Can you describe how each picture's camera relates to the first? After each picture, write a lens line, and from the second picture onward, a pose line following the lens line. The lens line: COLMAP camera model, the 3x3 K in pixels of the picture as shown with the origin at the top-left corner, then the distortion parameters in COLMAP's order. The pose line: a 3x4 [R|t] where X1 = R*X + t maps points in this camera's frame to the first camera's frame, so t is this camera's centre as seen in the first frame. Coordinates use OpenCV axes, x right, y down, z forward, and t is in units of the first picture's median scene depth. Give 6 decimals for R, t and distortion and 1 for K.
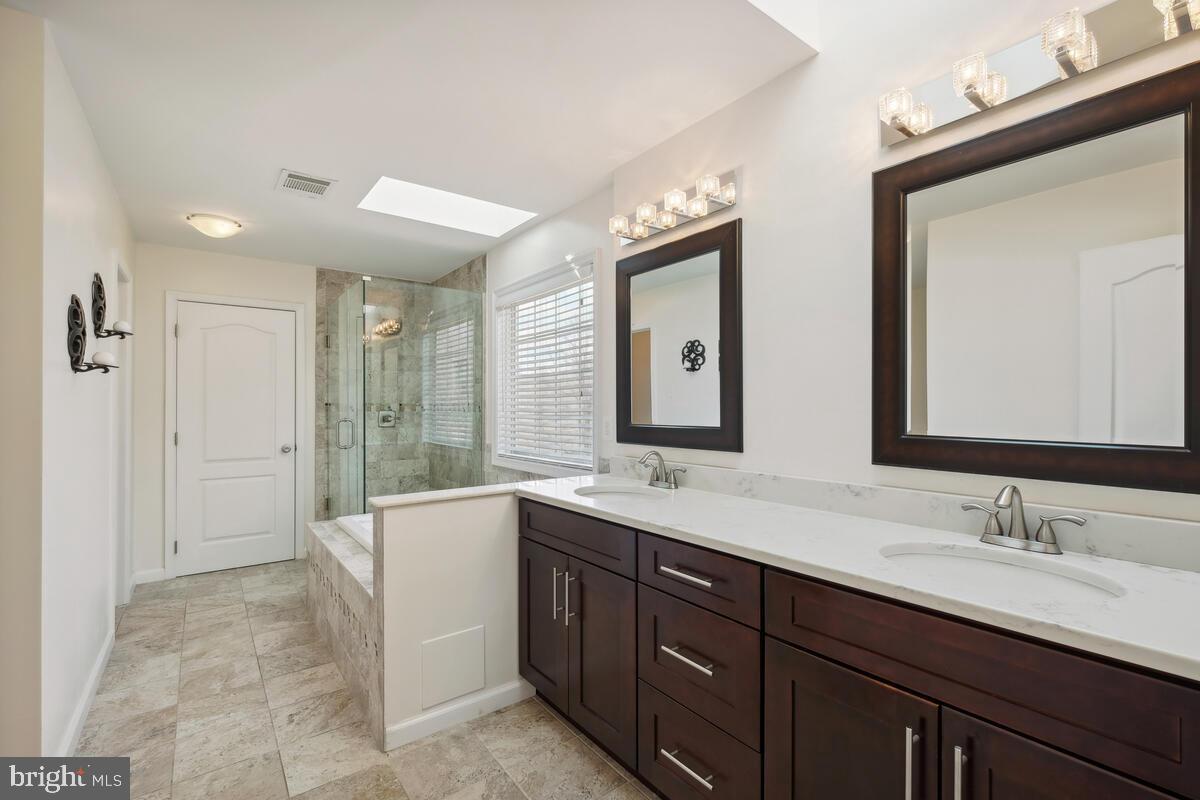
lens RADIAL K [[530.2, 0, 606.7], [0, 530.2, 403.8], [0, 0, 1]] dist [-0.000735, -0.000362]
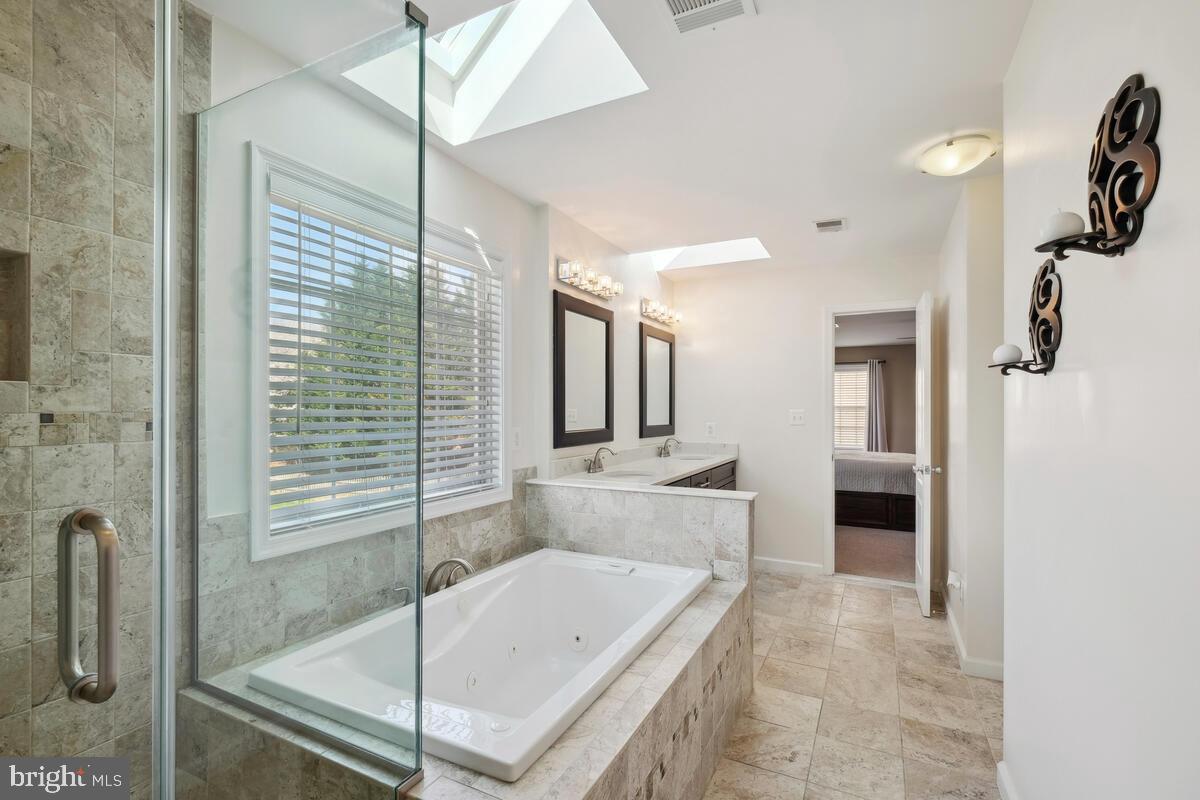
lens RADIAL K [[530.2, 0, 609.0], [0, 530.2, 410.6], [0, 0, 1]] dist [-0.000735, -0.000362]
pose [[-0.432460, 0.003621, 0.901646, -1.272589], [-0.005207, 0.999965, -0.006513, -0.002131], [-0.901638, -0.007512, -0.432426, 1.667079]]
